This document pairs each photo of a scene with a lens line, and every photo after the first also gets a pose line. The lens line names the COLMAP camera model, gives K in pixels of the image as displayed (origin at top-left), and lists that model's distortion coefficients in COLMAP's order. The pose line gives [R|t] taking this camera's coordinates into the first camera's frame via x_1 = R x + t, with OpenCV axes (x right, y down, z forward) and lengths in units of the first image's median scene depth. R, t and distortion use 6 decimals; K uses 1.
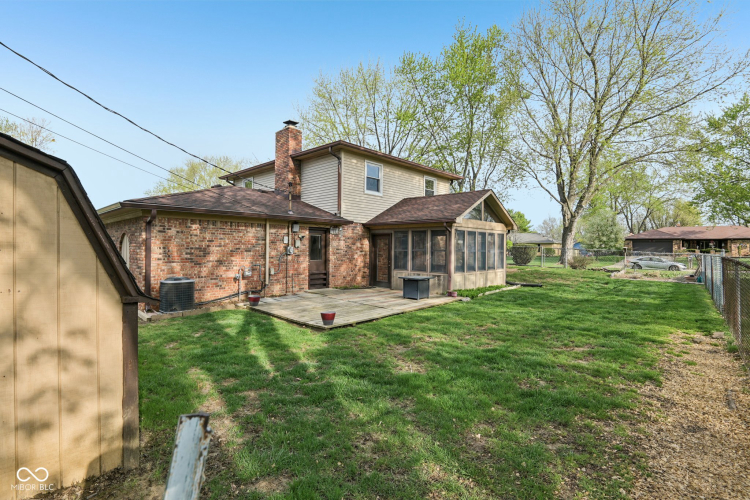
lens RADIAL K [[353.4, 0, 373.5], [0, 353.4, 247.7], [0, 0, 1]] dist [-0.012234, -0.003695]
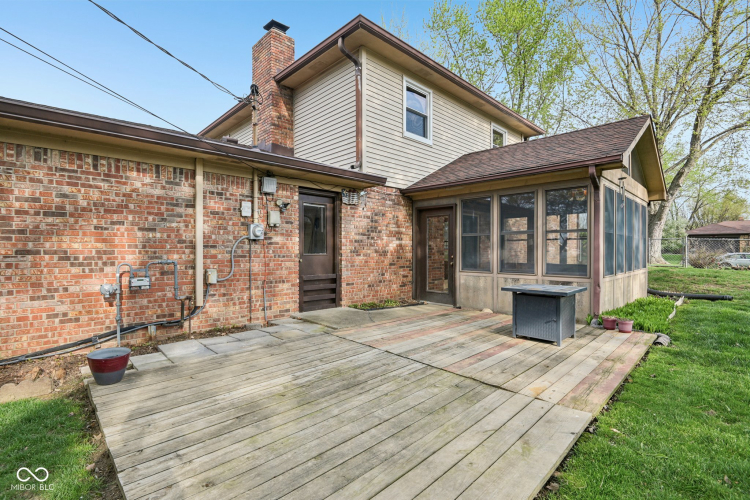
lens RADIAL K [[353.4, 0, 376.2], [0, 353.4, 250.9], [0, 0, 1]] dist [-0.012234, -0.003695]
pose [[0.999033, -0.010184, -0.042761, -0.049582], [0.010311, 0.999943, 0.002755, 0.029297], [0.042730, -0.003193, 0.999082, 0.466657]]
